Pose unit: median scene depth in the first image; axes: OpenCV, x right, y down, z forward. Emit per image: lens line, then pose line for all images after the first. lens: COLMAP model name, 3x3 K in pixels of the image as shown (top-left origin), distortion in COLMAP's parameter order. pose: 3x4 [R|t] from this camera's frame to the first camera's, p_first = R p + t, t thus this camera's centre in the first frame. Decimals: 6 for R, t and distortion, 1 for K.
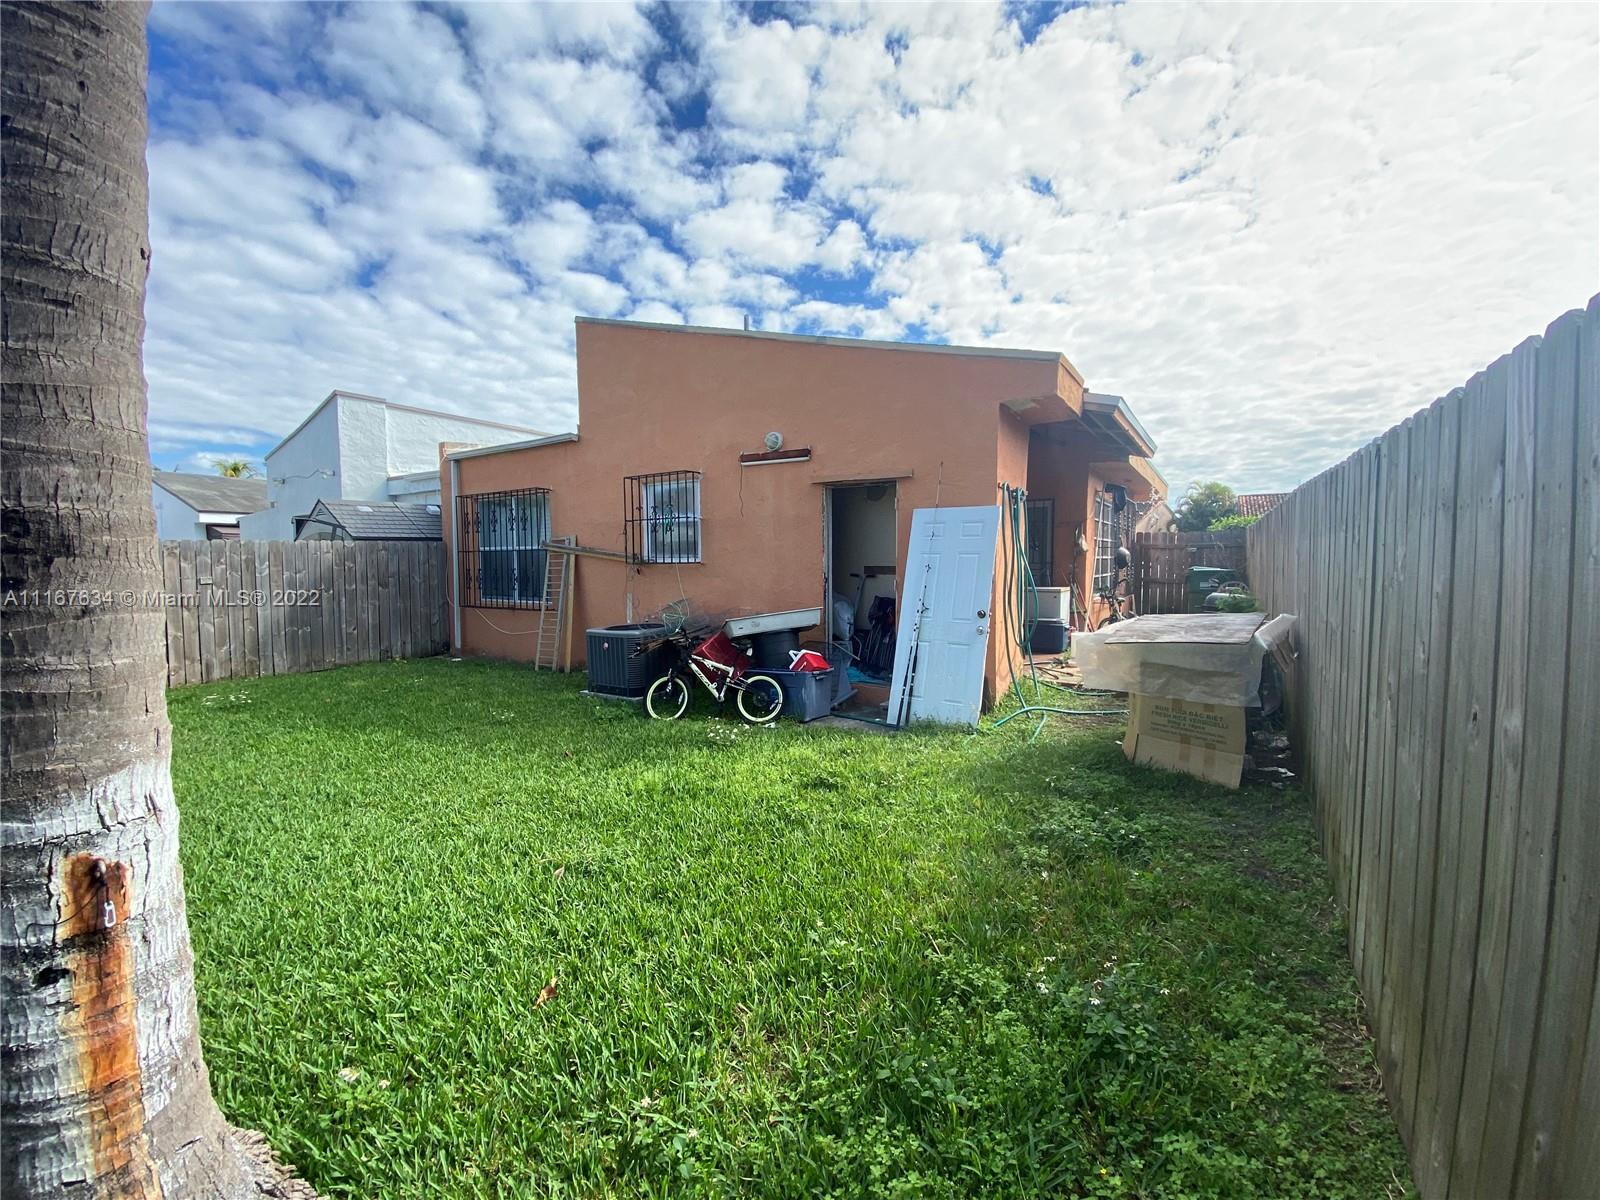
lens RADIAL K [[634.7, 0, 800.0], [0, 634.7, 600.0], [0, 0, 1]] dist [0.018760, -0.019935]
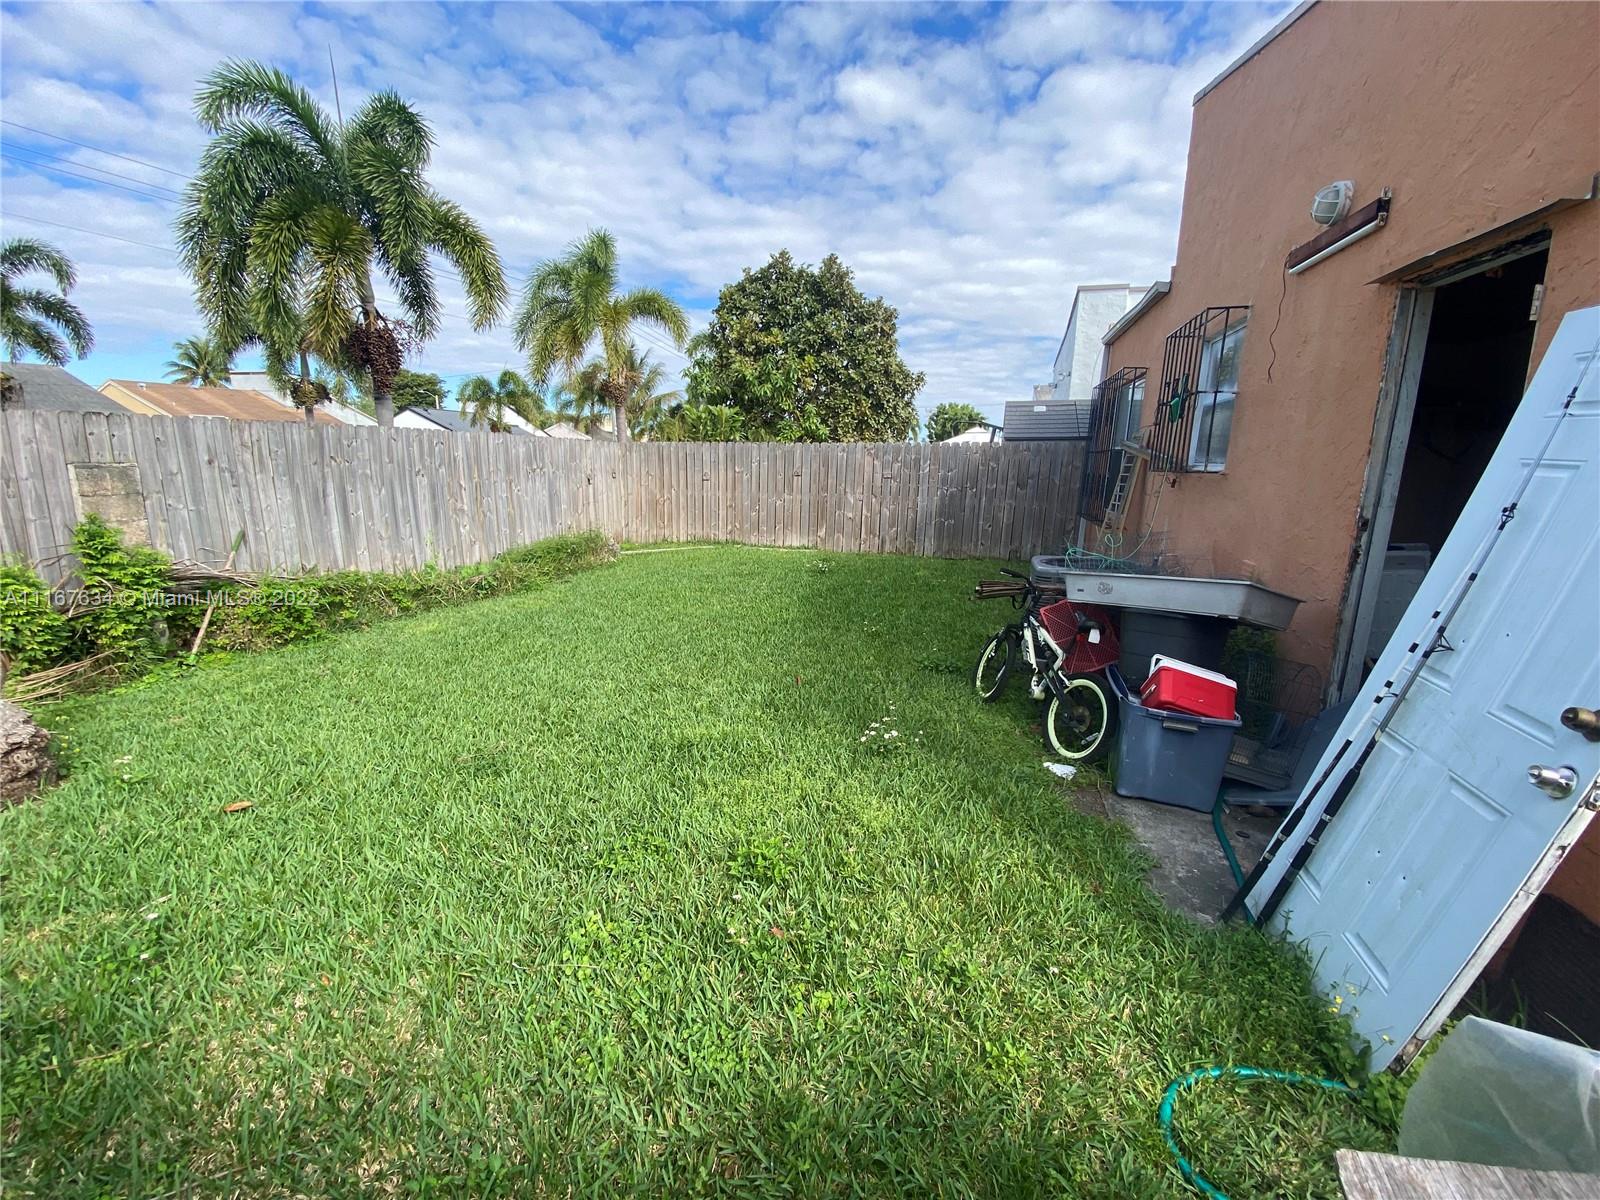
lens RADIAL K [[634.7, 0, 800.0], [0, 634.7, 600.0], [0, 0, 1]] dist [0.018760, -0.019935]
pose [[0.311729, 0.218321, -0.924749, 0.282251], [-0.079330, 0.975827, 0.203638, -0.033934], [0.946854, 0.009881, 0.321513, 0.452977]]
